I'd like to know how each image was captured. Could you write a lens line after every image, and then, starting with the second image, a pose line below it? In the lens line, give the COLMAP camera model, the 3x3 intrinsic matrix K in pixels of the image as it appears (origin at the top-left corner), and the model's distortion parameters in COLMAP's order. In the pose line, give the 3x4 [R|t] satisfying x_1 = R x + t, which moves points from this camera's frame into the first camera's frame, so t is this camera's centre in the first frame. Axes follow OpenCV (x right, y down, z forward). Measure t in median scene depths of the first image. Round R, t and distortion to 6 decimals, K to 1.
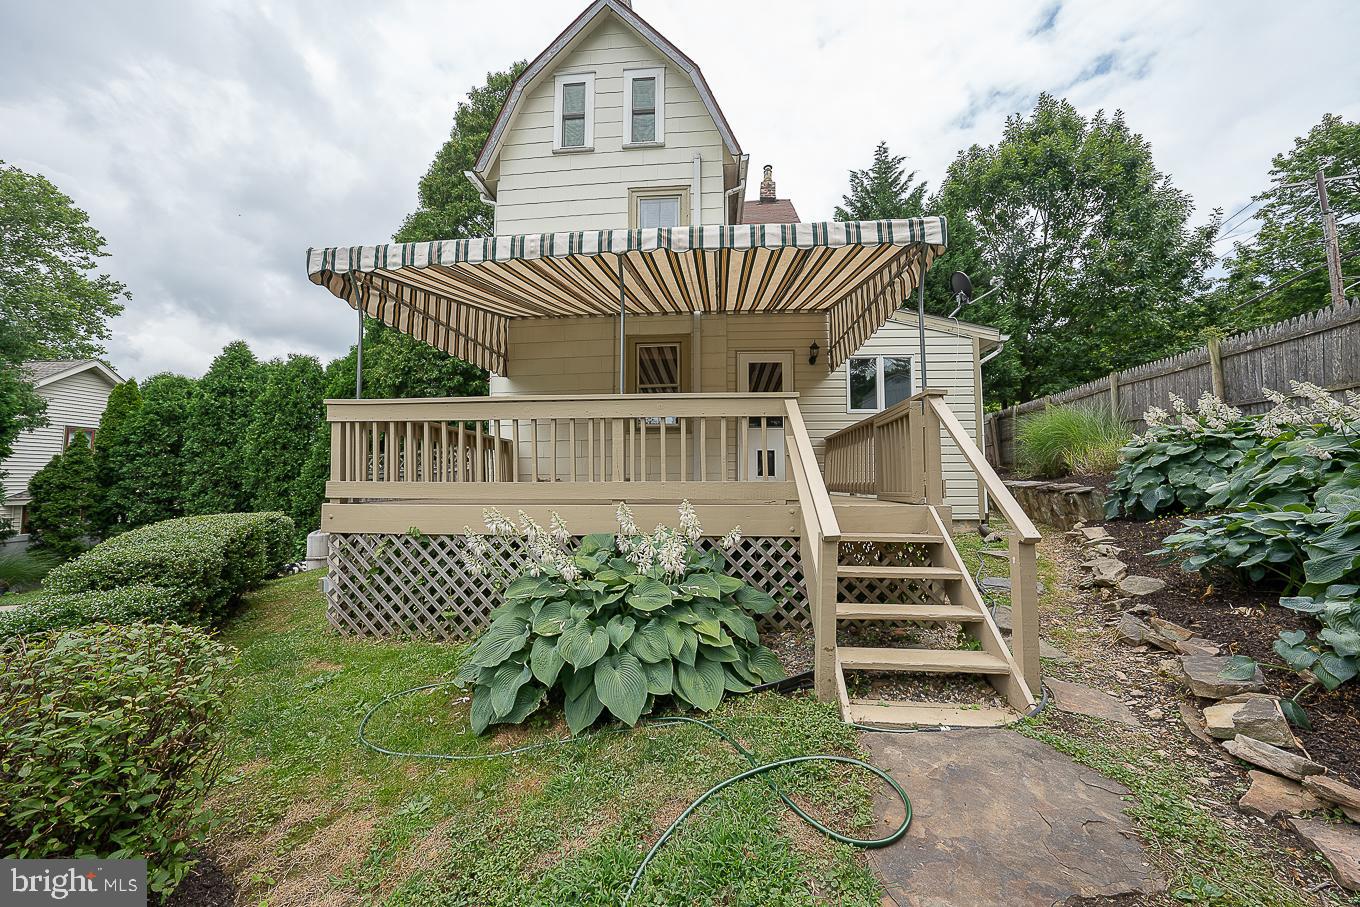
lens RADIAL K [[474.1, 0, 682.4], [0, 474.1, 452.0], [0, 0, 1]] dist [-0.027447, 0.006673]
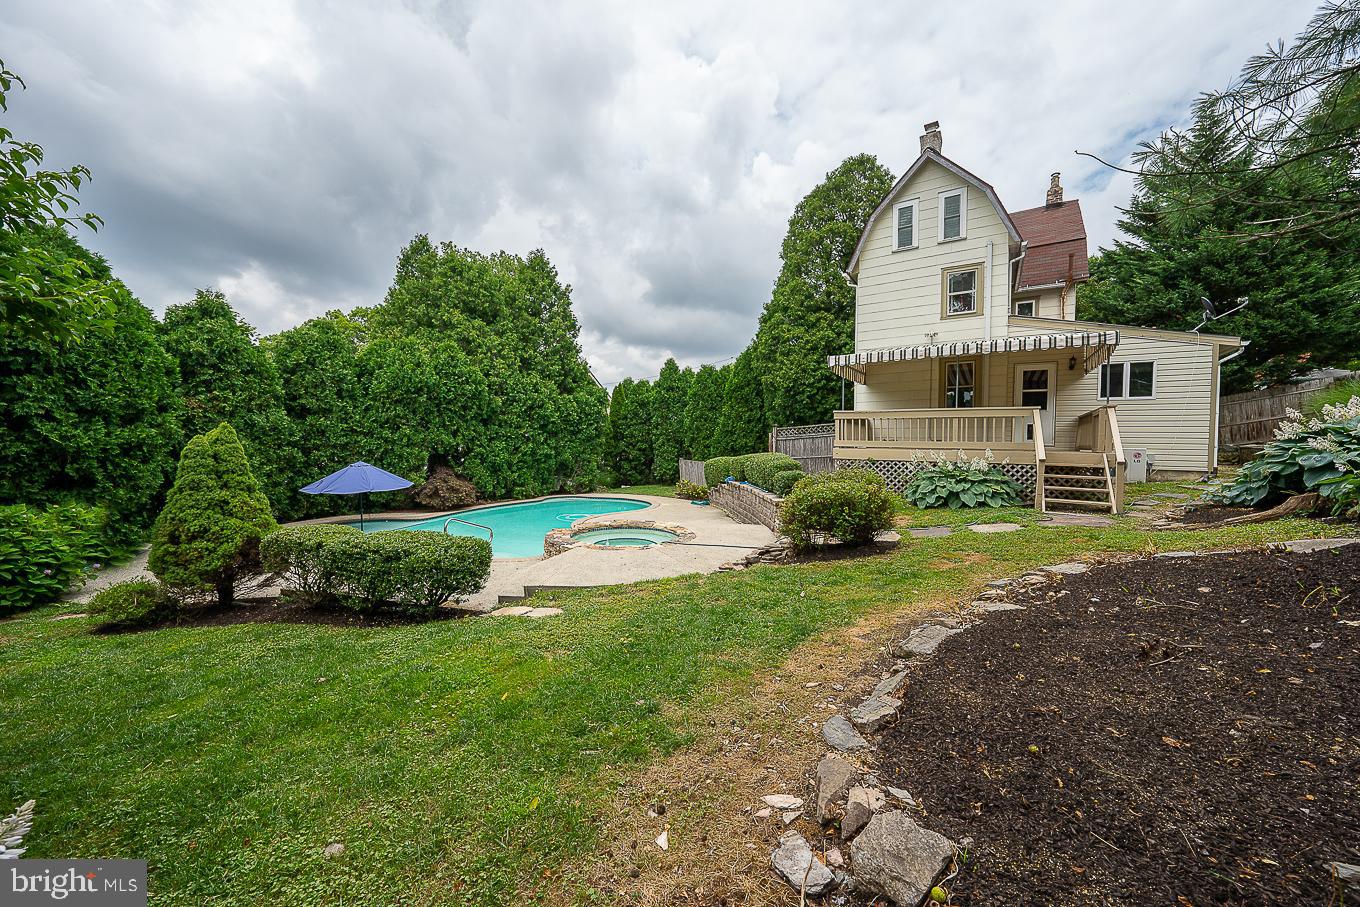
lens RADIAL K [[474.1, 0, 682.4], [0, 474.1, 452.0], [0, 0, 1]] dist [-0.027447, 0.006673]
pose [[0.871955, 0.023774, -0.489008, -0.093142], [0.017685, 0.996639, 0.079989, -0.059981], [0.489266, -0.078395, 0.868604, -1.037250]]
